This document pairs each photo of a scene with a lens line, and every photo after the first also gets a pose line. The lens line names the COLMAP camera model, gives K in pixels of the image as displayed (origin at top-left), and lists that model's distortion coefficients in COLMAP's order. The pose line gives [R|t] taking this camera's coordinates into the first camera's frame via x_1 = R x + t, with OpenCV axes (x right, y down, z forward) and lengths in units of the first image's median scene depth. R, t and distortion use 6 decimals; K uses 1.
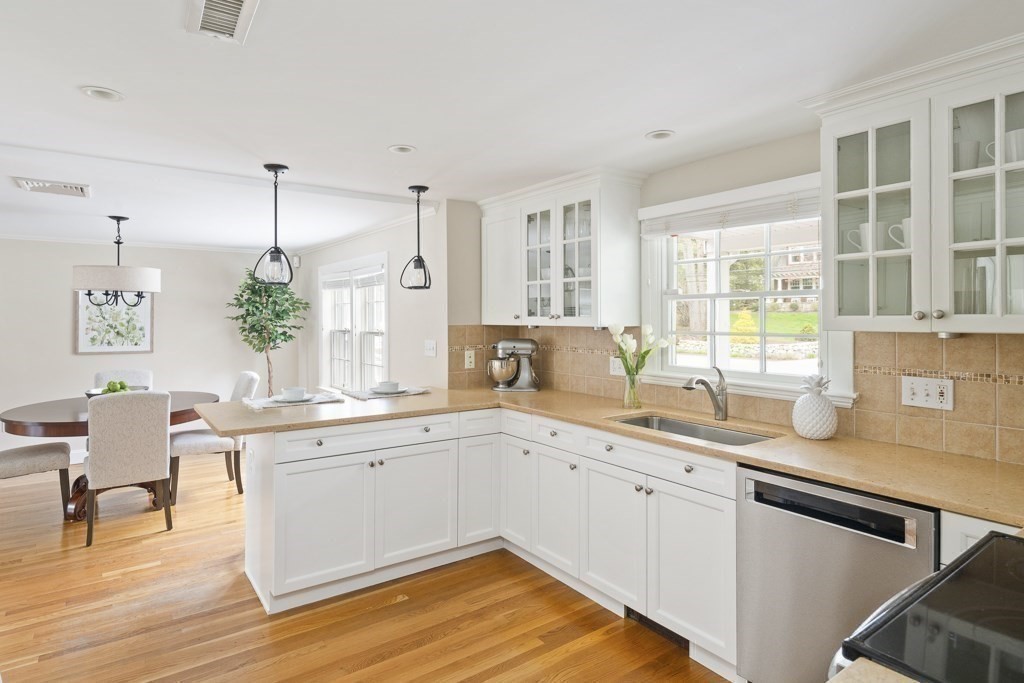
lens RADIAL K [[566.3, 0, 512.2], [0, 566.3, 309.0], [0, 0, 1]] dist [0.089158, 0.000017]
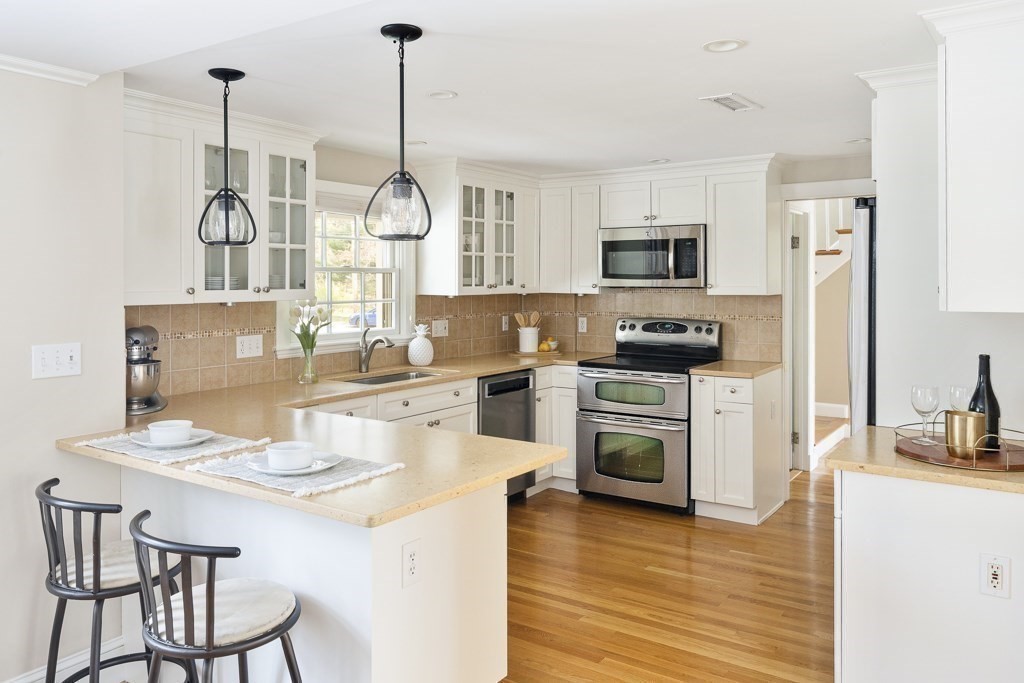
lens RADIAL K [[758.0, 0, 512.0], [0, 758.0, 341.5], [0, 0, 1]] dist [-0.000885, -0.000146]
pose [[-0.309461, -0.065967, 0.948621, -1.212756], [-0.001383, 0.997621, 0.068923, 0.014345], [-0.950911, 0.020017, -0.308816, 1.140099]]
